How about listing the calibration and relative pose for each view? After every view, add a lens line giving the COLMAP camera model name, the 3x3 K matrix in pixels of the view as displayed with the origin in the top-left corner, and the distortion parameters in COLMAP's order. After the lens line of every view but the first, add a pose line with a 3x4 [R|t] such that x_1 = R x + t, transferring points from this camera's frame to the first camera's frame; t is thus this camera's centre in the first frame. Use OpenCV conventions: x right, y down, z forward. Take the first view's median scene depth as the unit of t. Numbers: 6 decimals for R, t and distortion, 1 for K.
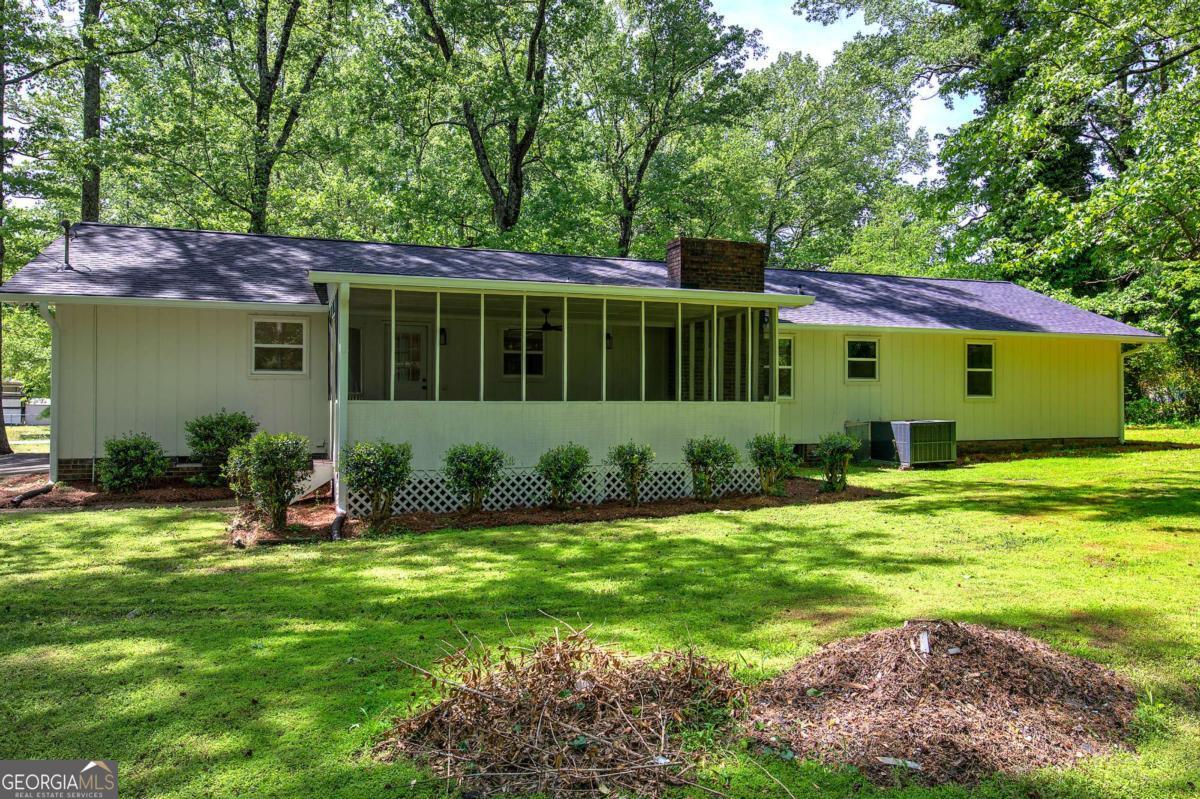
lens RADIAL K [[874.5, 0, 571.8], [0, 874.5, 402.8], [0, 0, 1]] dist [0.038967, -0.000977]
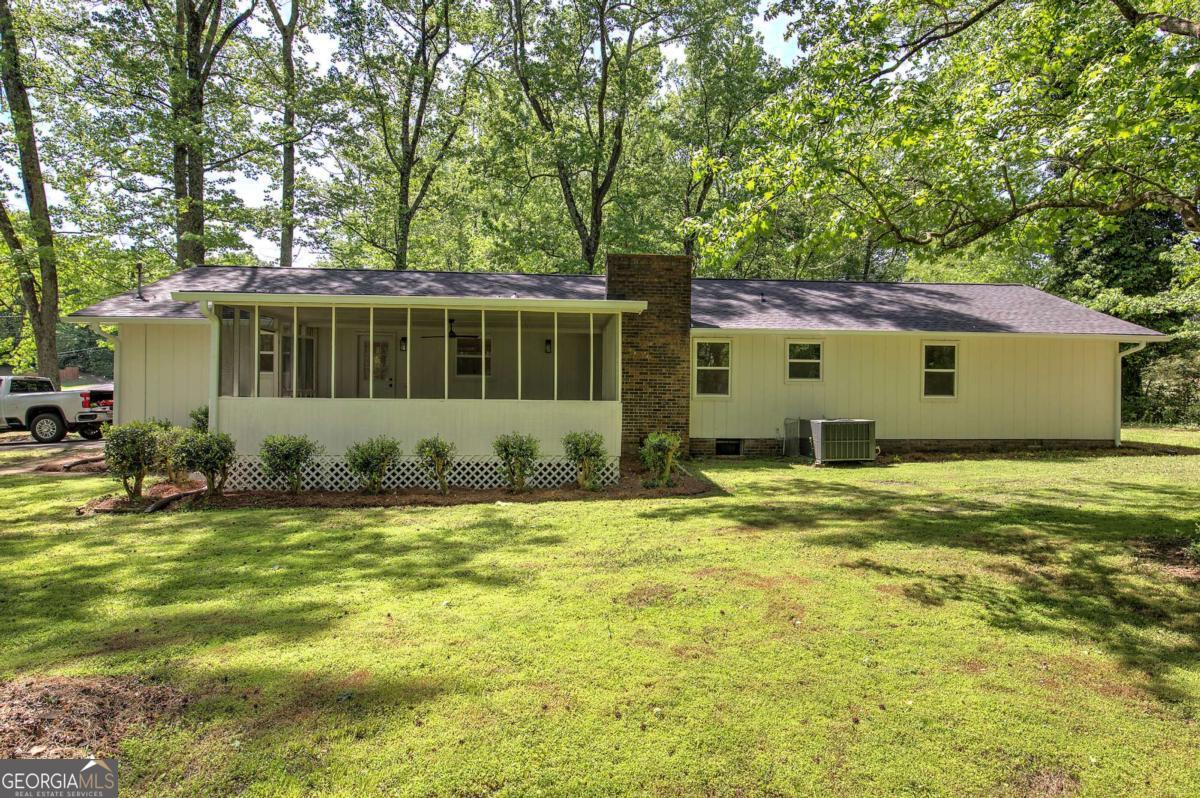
lens RADIAL K [[690.5, 0, 600.0], [0, 690.5, 399.0], [0, 0, 1]] dist [-0.030429, 0.092794]
pose [[0.963013, 0.005399, -0.269401, 0.314067], [-0.006456, 0.999975, -0.003039, 0.000432], [0.269378, 0.004666, 0.963023, 0.134582]]
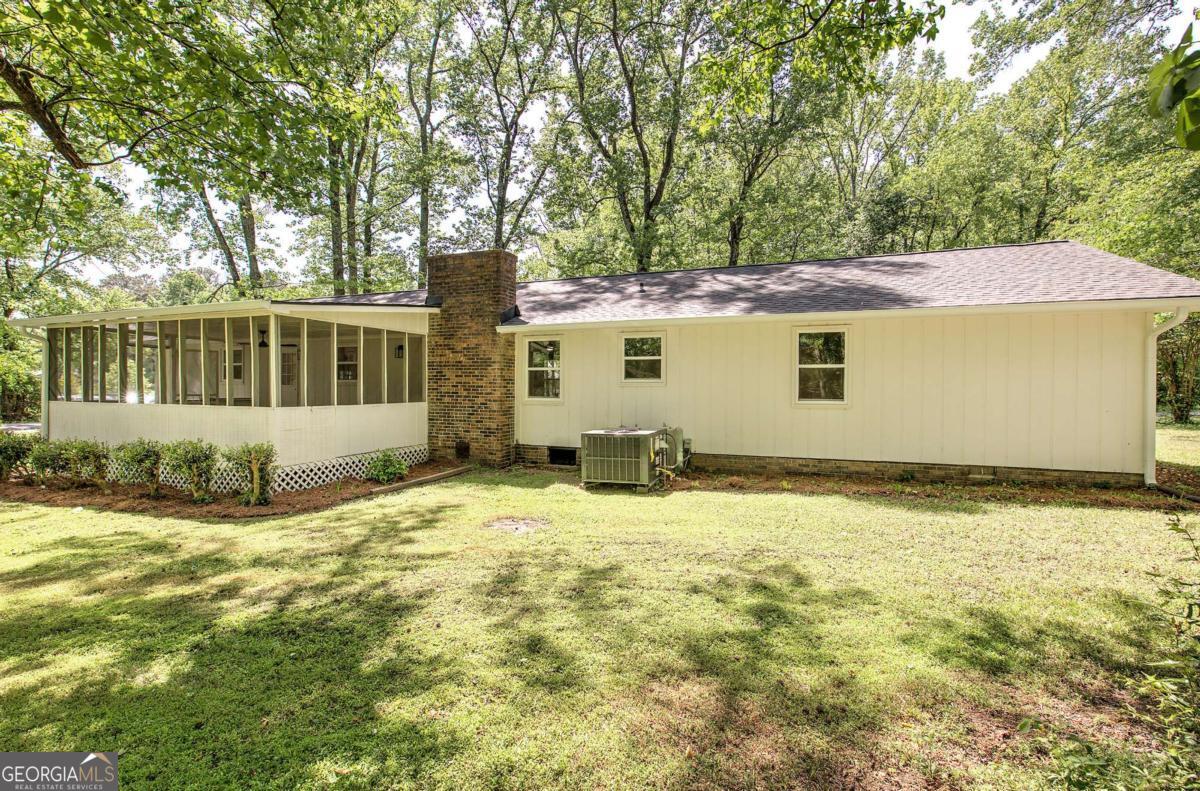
lens RADIAL K [[524.2, 0, 598.9], [0, 524.2, 389.7], [0, 0, 1]] dist [-0.000464, -0.000846]
pose [[0.742912, 0.004535, -0.669373, 0.651131], [-0.003887, 0.999989, 0.002462, -0.017901], [0.669378, 0.000773, 0.742922, 0.567743]]
